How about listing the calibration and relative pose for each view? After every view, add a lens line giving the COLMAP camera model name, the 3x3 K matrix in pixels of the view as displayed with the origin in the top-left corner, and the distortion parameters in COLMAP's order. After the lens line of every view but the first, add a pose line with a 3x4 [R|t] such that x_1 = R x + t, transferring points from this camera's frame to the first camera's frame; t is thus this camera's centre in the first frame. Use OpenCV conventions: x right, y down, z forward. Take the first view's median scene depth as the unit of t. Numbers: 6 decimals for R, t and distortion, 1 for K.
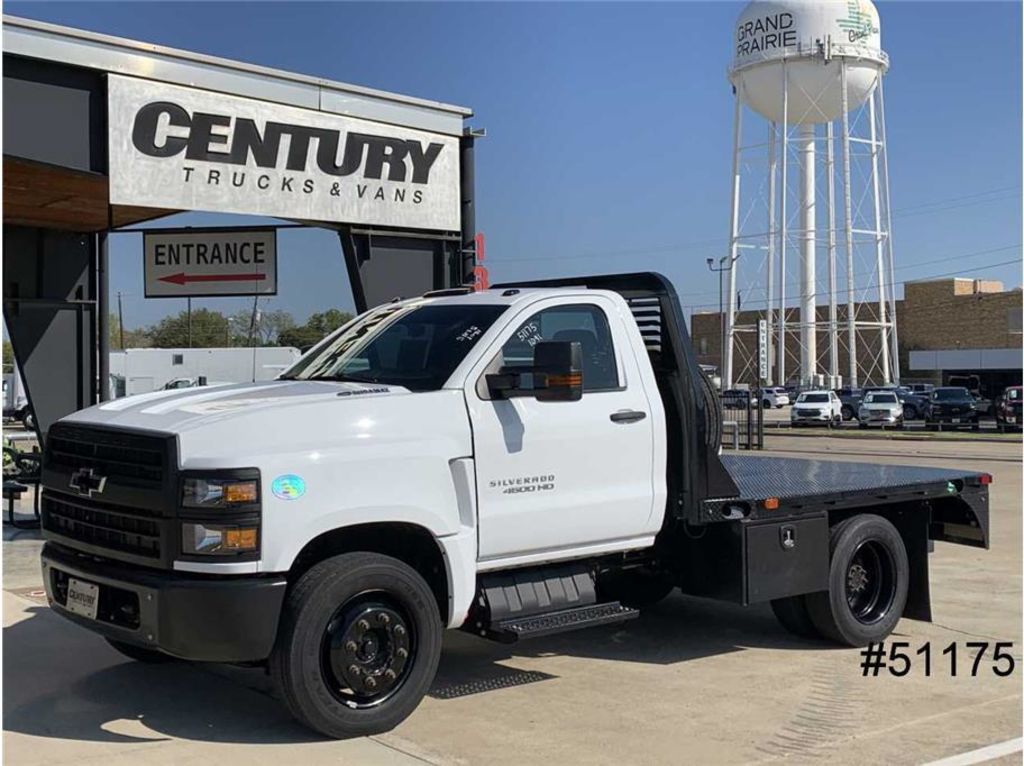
lens RADIAL K [[1317.1, 0, 505.7], [0, 1317.1, 372.5], [0, 0, 1]] dist [0.077182, -0.222677]
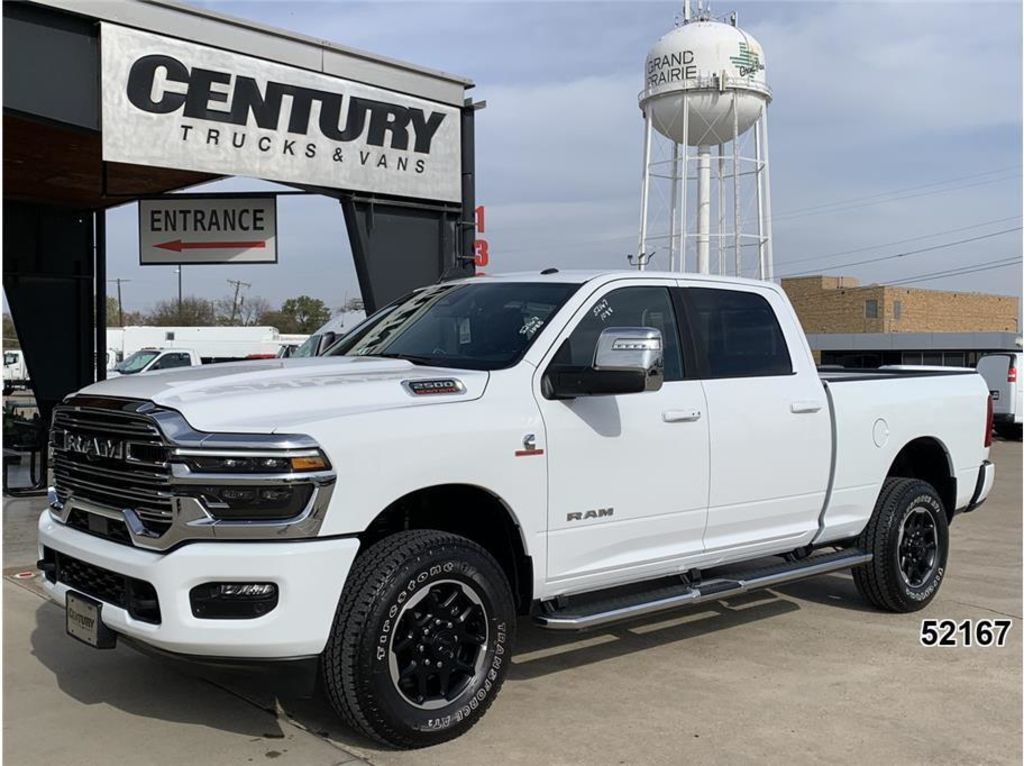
lens RADIAL K [[1092.9, 0, 509.7], [0, 1092.9, 384.0], [0, 0, 1]] dist [0.007338, -0.009065]
pose [[0.998282, 0.005094, 0.058375, -0.047487], [-0.006831, 0.999539, 0.029597, 0.005777], [-0.058197, -0.029945, 0.997856, 0.176637]]
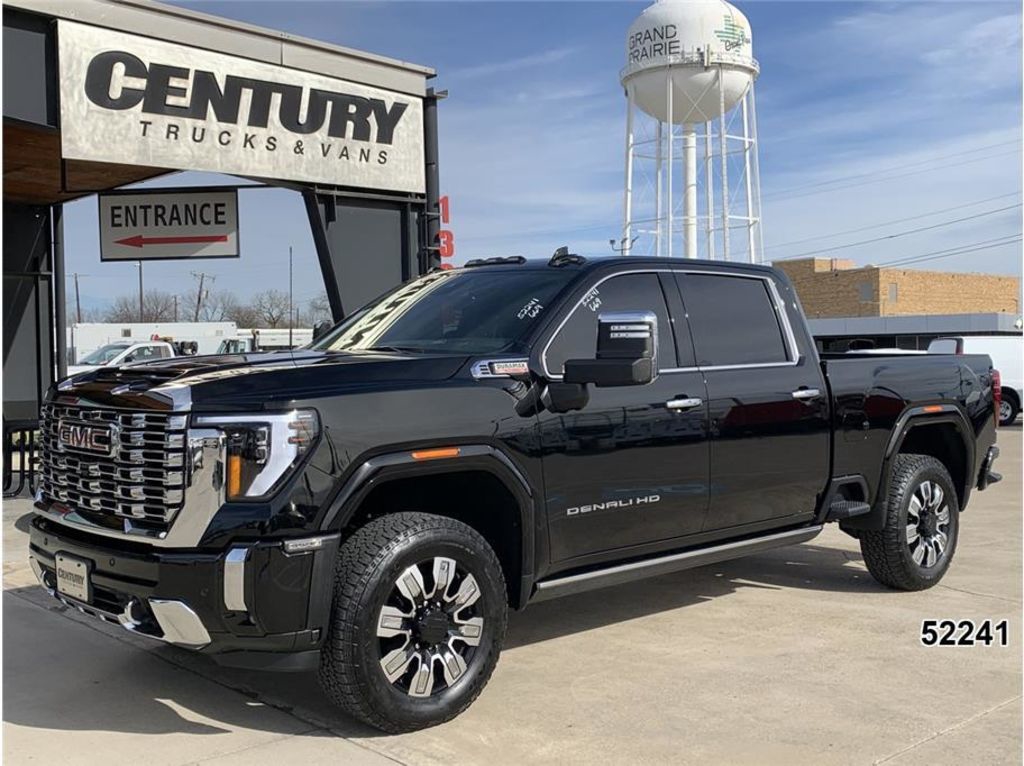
lens RADIAL K [[1149.6, 0, 510.5], [0, 1149.6, 380.2], [0, 0, 1]] dist [0.015789, -0.026573]
pose [[0.997124, -0.012785, 0.074703, -0.038298], [0.010373, 0.999415, 0.032577, 0.006423], [-0.075076, -0.031708, 0.996674, 0.135084]]
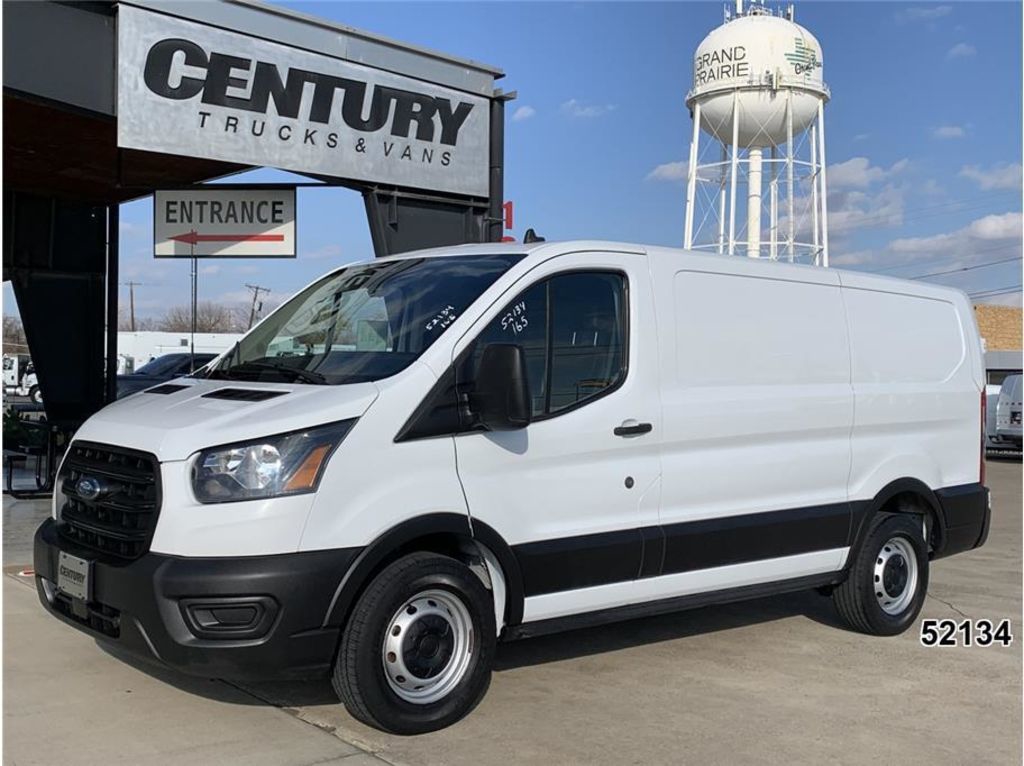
lens RADIAL K [[1169.1, 0, 509.8], [0, 1169.1, 386.7], [0, 0, 1]] dist [0.018998, -0.037603]
pose [[0.999335, 0.021658, 0.029348, -0.042965], [-0.022188, 0.999594, 0.017868, 0.014906], [-0.028949, -0.018507, 0.999410, 0.160810]]
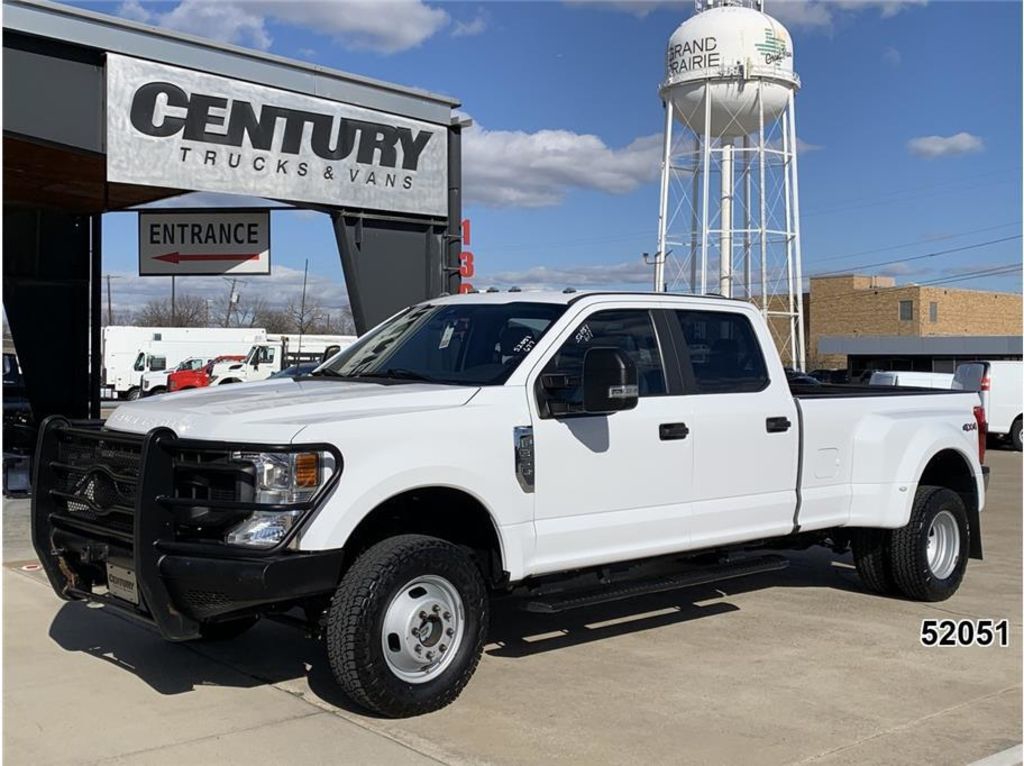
lens RADIAL K [[1168.9, 0, 514.1], [0, 1168.9, 362.5], [0, 0, 1]] dist [0.032250, -0.052806]
pose [[0.998681, 0.011513, 0.050039, -0.027991], [-0.011933, 0.999896, 0.008119, -0.000120], [-0.049940, -0.008705, 0.998714, 0.078871]]
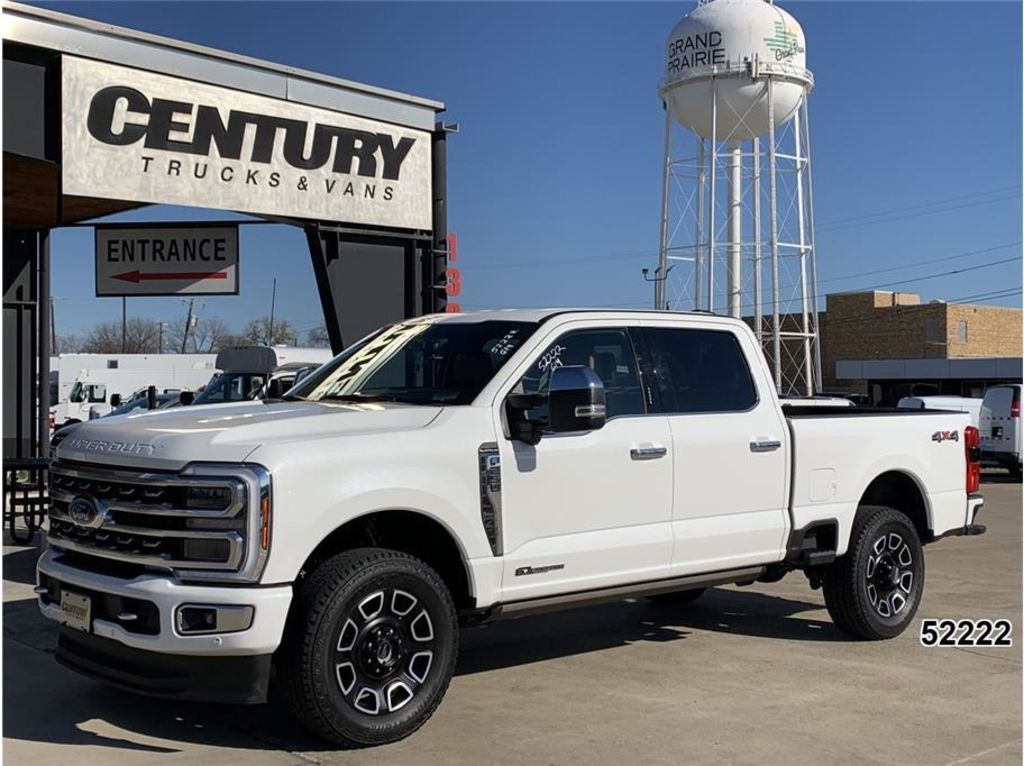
lens RADIAL K [[1292.1, 0, 515.1], [0, 1292.1, 375.1], [0, 0, 1]] dist [0.038662, -0.070175]
pose [[0.998126, 0.006201, 0.060878, -0.031835], [-0.005986, 0.999975, -0.003716, 0.001090], [-0.060900, 0.003345, 0.998138, 0.063481]]
